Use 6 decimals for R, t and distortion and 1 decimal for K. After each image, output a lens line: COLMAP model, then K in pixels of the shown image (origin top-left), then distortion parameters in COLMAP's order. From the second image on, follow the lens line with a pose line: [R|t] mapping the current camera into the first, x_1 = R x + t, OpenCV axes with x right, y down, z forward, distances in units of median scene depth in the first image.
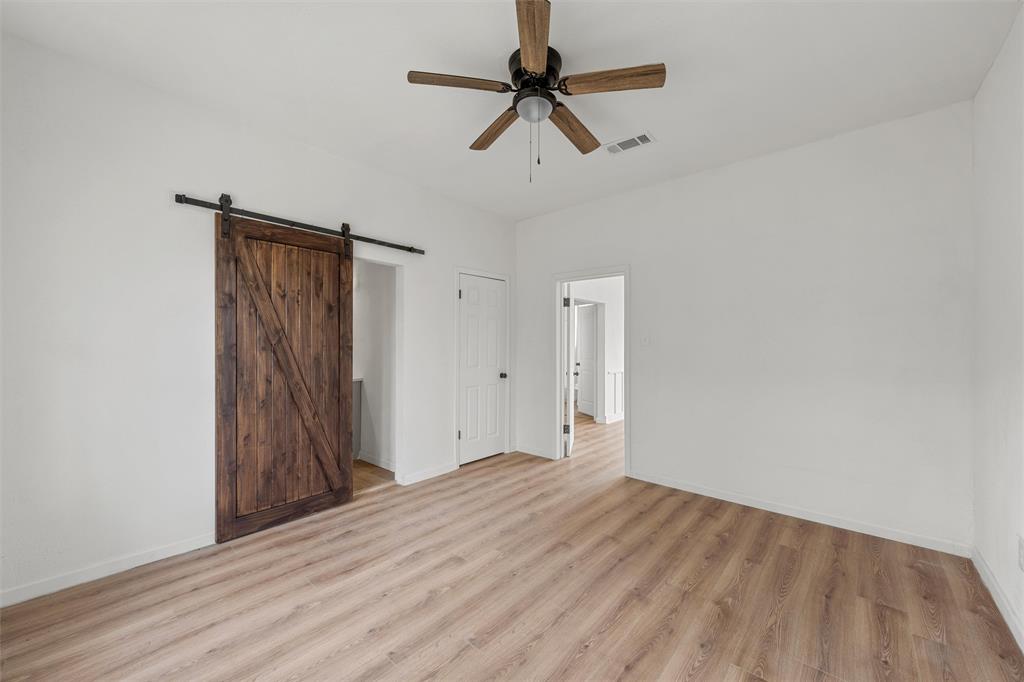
lens RADIAL K [[380.6, 0, 518.3], [0, 380.6, 344.4], [0, 0, 1]] dist [-0.000171, 0.000015]
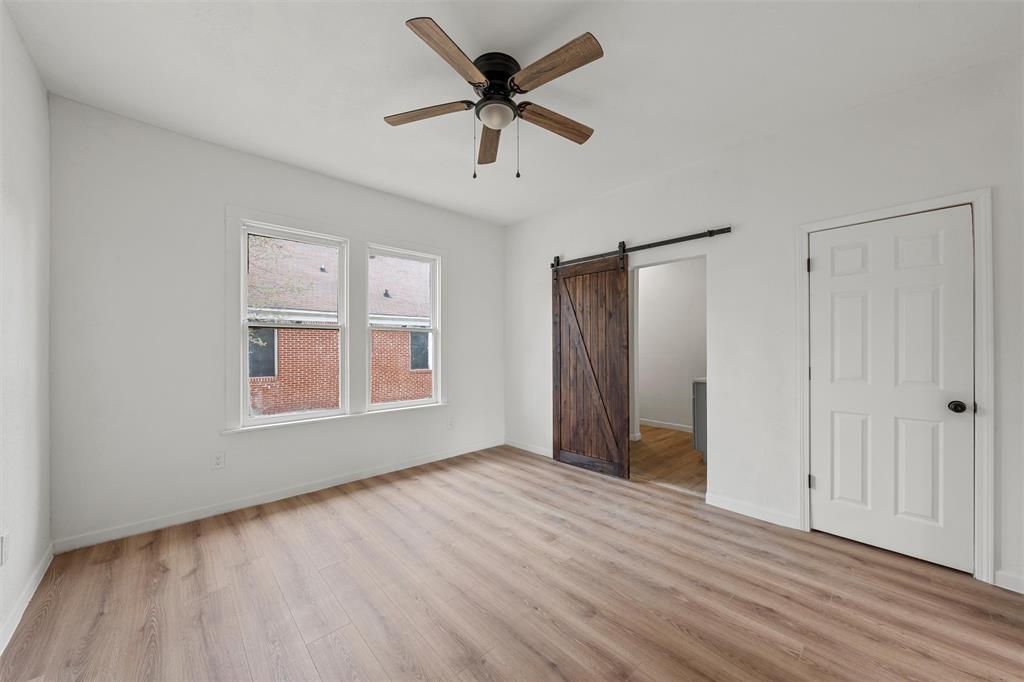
lens RADIAL K [[356.1, 0, 512.7], [0, 356.1, 349.0], [0, 0, 1]] dist [-0.000890, -0.000167]
pose [[-0.073071, 0.001658, -0.997325, 0.760128], [0.001327, 0.999998, 0.001566, 0.015424], [0.997326, -0.001209, -0.073073, 0.836856]]
